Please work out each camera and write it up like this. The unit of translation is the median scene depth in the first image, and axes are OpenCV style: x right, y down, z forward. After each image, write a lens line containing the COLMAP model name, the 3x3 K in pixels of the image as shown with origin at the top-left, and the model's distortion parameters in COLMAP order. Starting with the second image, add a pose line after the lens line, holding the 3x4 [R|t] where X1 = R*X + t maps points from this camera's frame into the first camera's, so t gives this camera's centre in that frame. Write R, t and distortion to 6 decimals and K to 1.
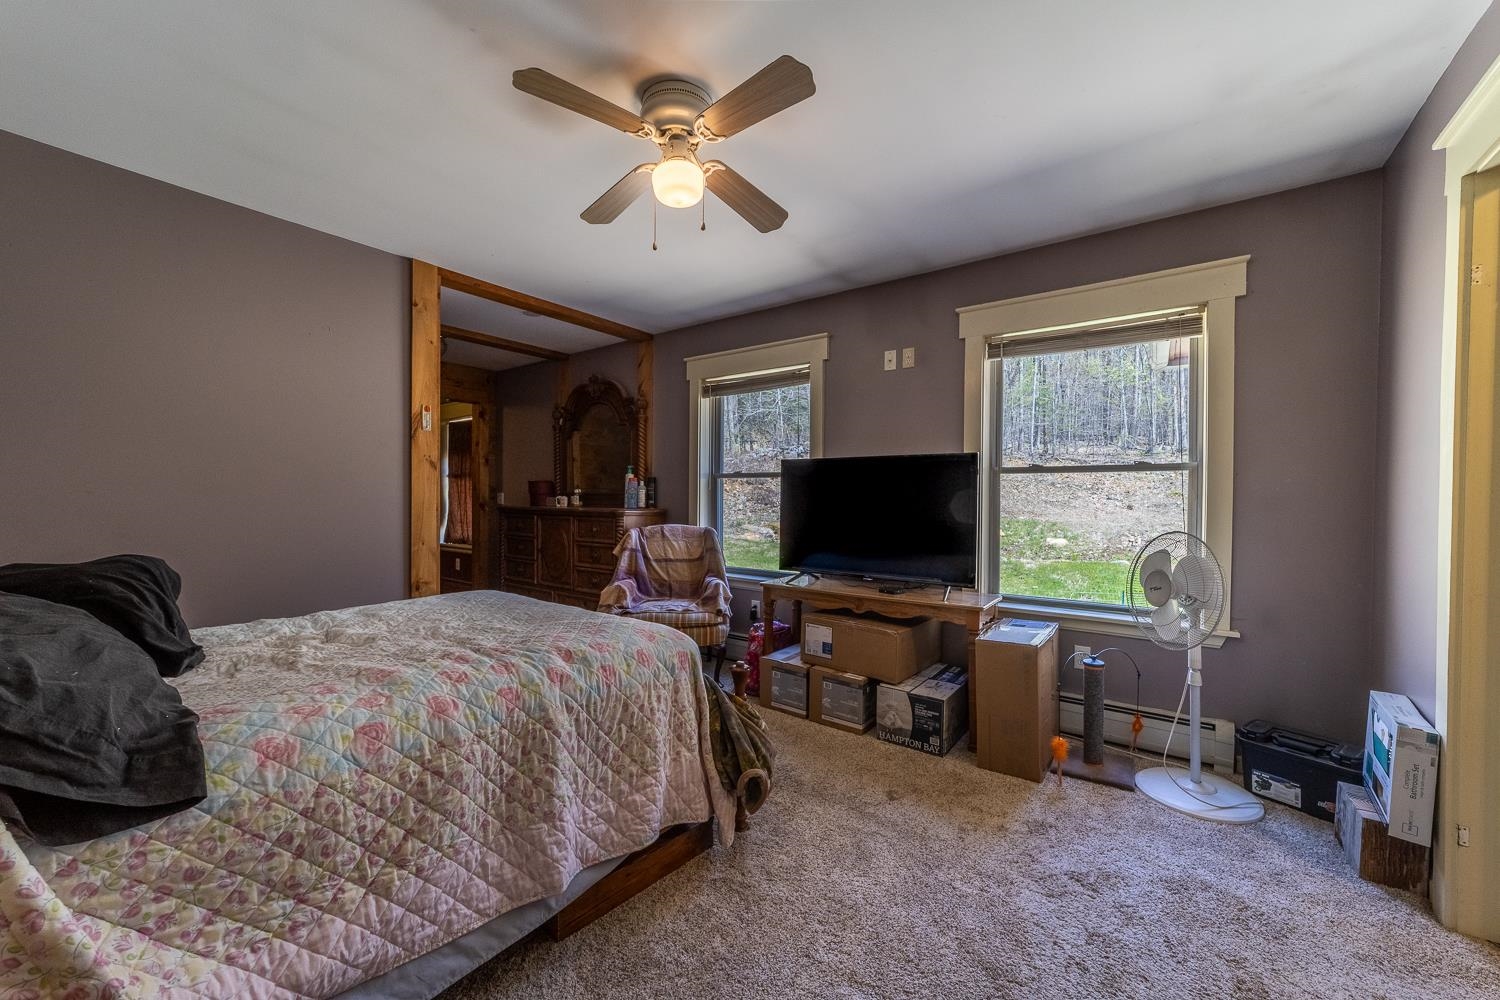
lens RADIAL K [[571.8, 0, 752.2], [0, 571.8, 503.5], [0, 0, 1]] dist [-0.015636, 0.000695]
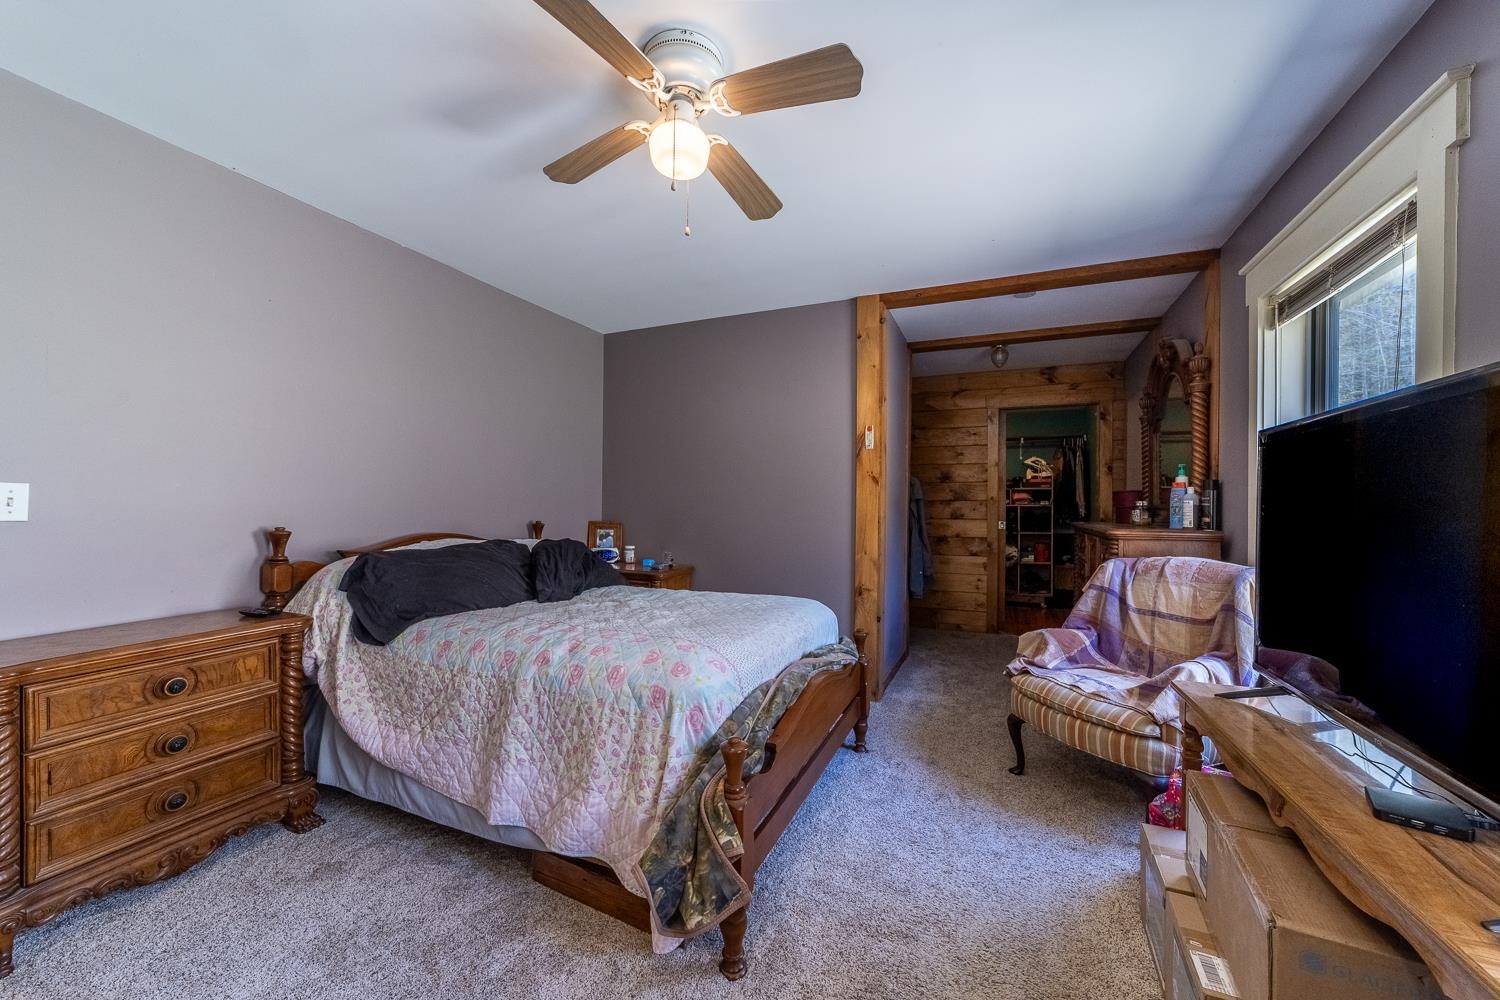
lens RADIAL K [[571.8, 0, 752.2], [0, 571.8, 504.1], [0, 0, 1]] dist [-0.015636, 0.000695]
pose [[0.226138, -0.008527, -0.974058, 0.400968], [-0.016549, 0.999784, -0.012594, -0.005033], [0.973955, 0.018968, 0.225948, 0.497351]]
